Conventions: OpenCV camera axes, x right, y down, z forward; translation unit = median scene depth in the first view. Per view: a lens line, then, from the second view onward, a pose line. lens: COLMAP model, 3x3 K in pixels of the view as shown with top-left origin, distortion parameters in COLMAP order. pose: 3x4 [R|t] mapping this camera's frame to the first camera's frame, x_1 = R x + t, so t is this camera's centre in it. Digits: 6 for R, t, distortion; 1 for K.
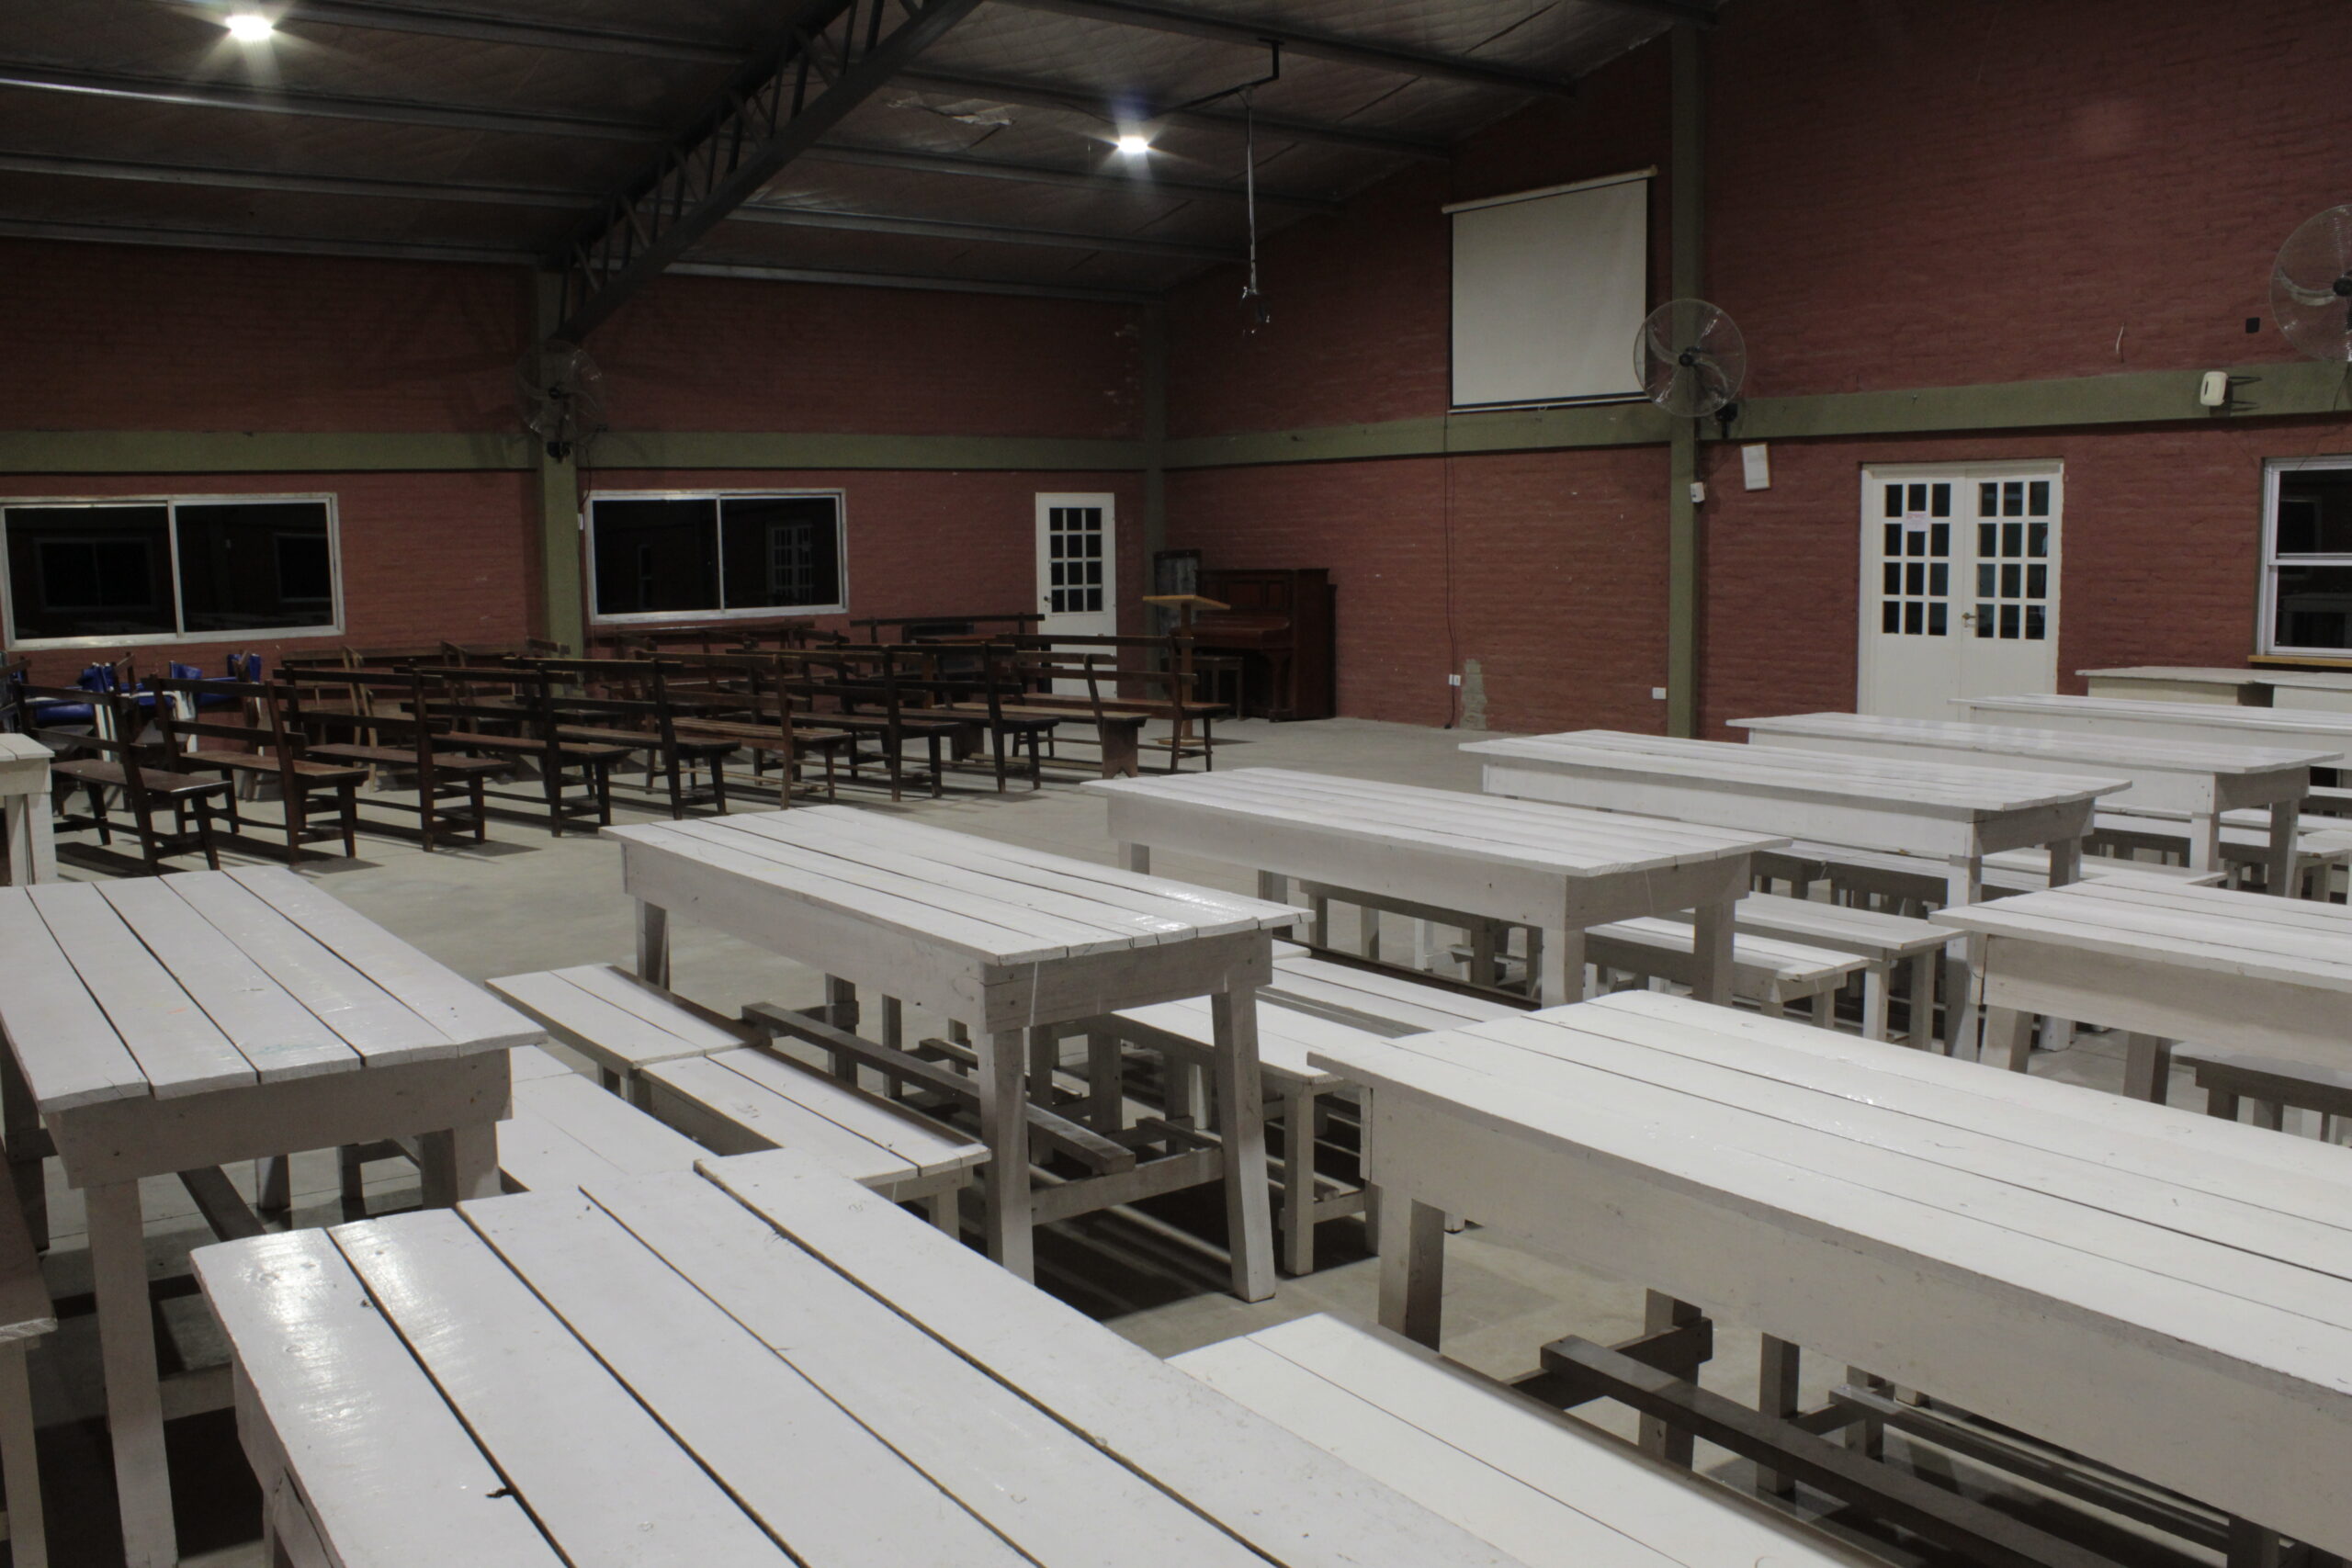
lens RADIAL K [[1997.0, 0, 1170.2], [0, 1997.0, 793.7], [0, 0, 1]] dist [-0.166558, 0.153591]
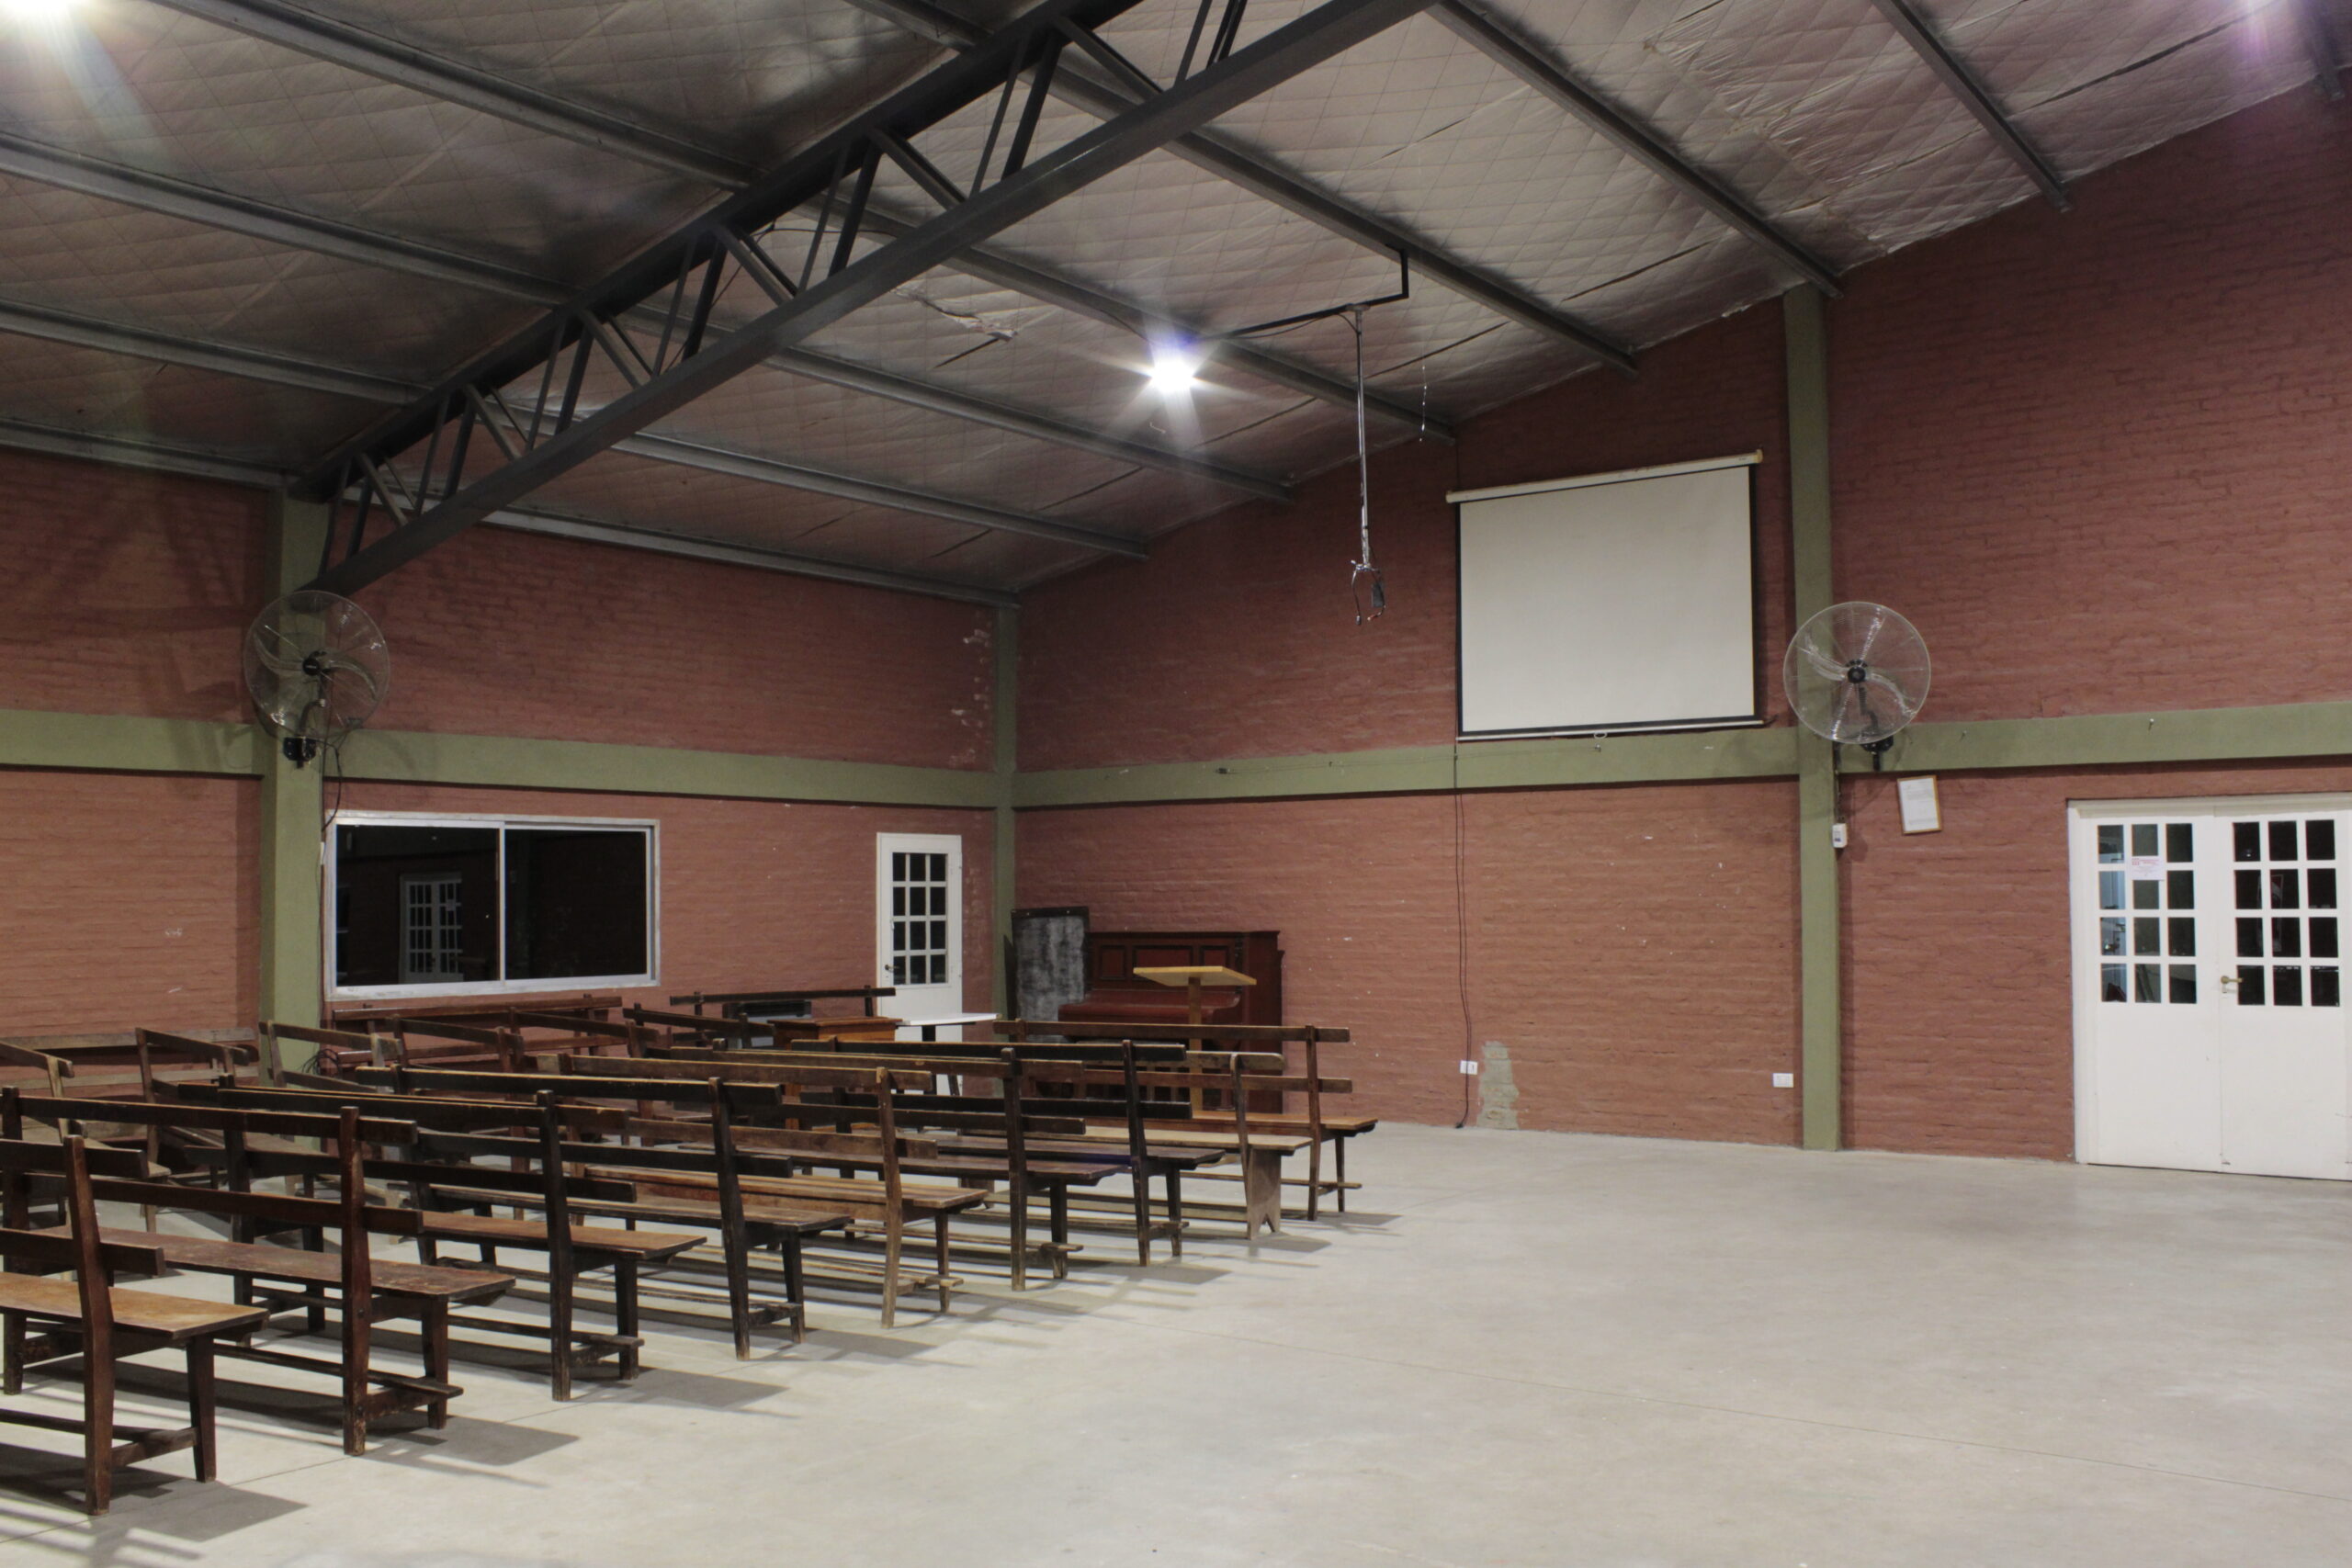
lens RADIAL K [[1964.8, 0, 1168.4], [0, 1964.8, 801.4], [0, 0, 1]] dist [-0.160106, 0.141982]
pose [[0.959506, 0.021114, 0.280896, -0.235503], [0.028746, 0.984642, -0.172204, -0.036178], [-0.280218, 0.173305, 0.944163, 0.314980]]
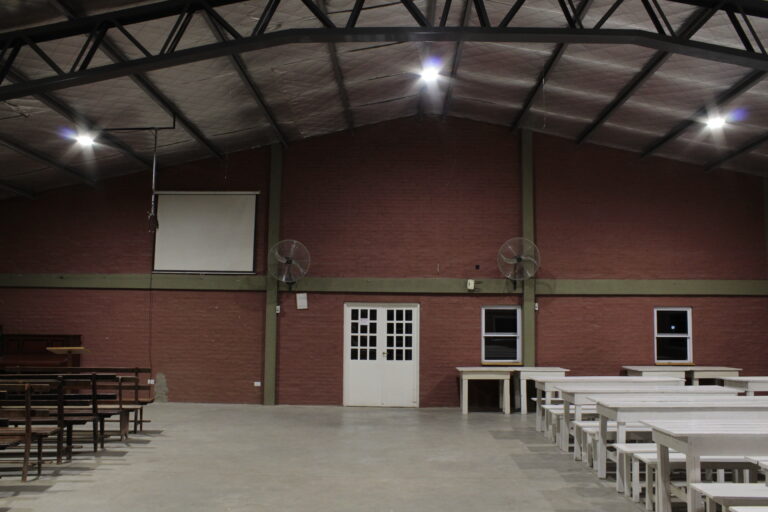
lens RADIAL K [[647.6, 0, 382.5], [0, 647.6, 264.6], [0, 0, 1]] dist [-0.162794, 0.150307]
pose [[0.604495, 0.096232, 0.790775, -0.365551], [0.082082, 0.979869, -0.181990, -0.039847], [-0.792369, 0.174920, 0.584427, 0.356134]]
